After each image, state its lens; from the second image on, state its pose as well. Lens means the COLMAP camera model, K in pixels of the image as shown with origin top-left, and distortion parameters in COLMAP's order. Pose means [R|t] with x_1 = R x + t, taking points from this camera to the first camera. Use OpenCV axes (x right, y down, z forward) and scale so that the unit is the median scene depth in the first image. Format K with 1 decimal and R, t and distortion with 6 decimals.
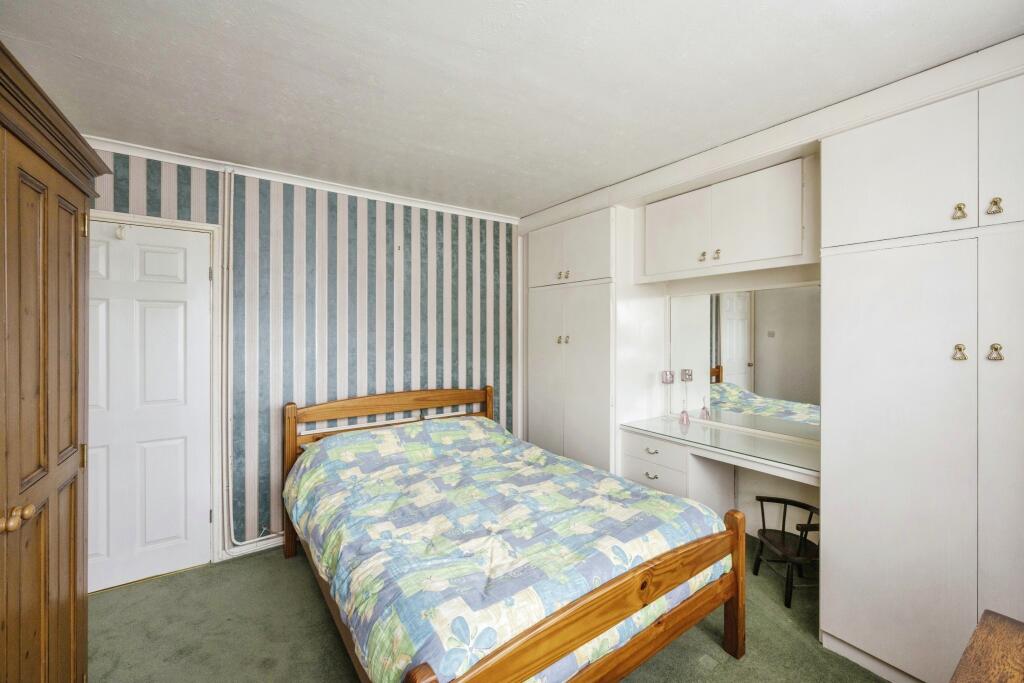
lens RADIAL K [[398.2, 0, 512.1], [0, 398.2, 325.6], [0, 0, 1]] dist [0.000505, 0.000026]
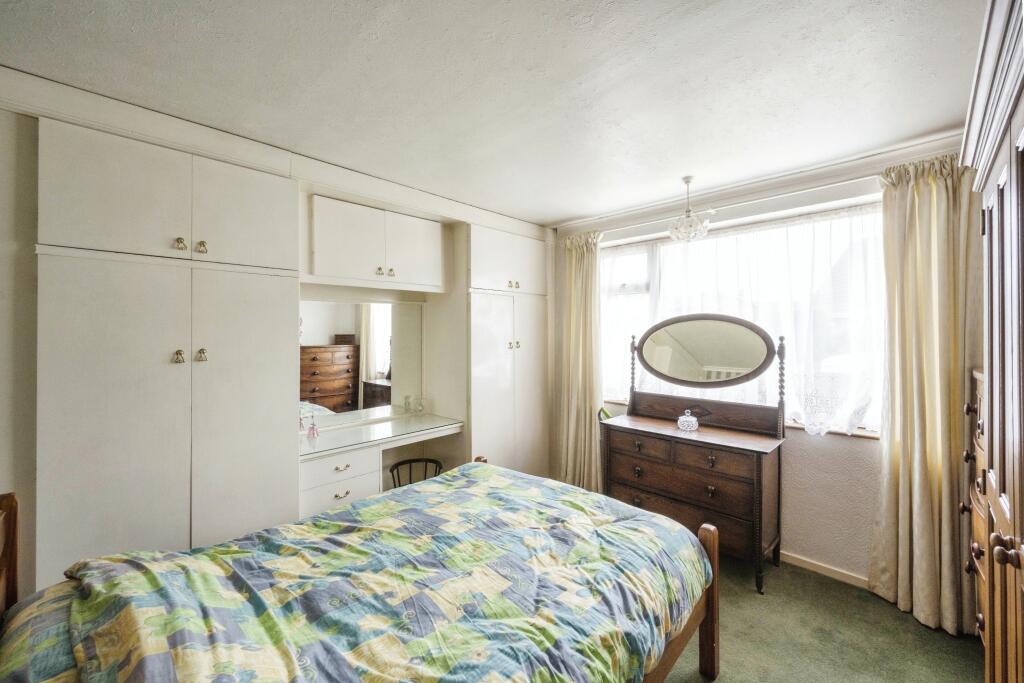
lens RADIAL K [[413.3, 0, 512.7], [0, 413.3, 332.5], [0, 0, 1]] dist [-0.000224, -0.000022]
pose [[-0.181537, 0.004724, 0.983373, -0.813489], [-0.001269, 0.999987, -0.005038, 0.005338], [-0.983383, -0.002162, -0.181529, 0.956078]]
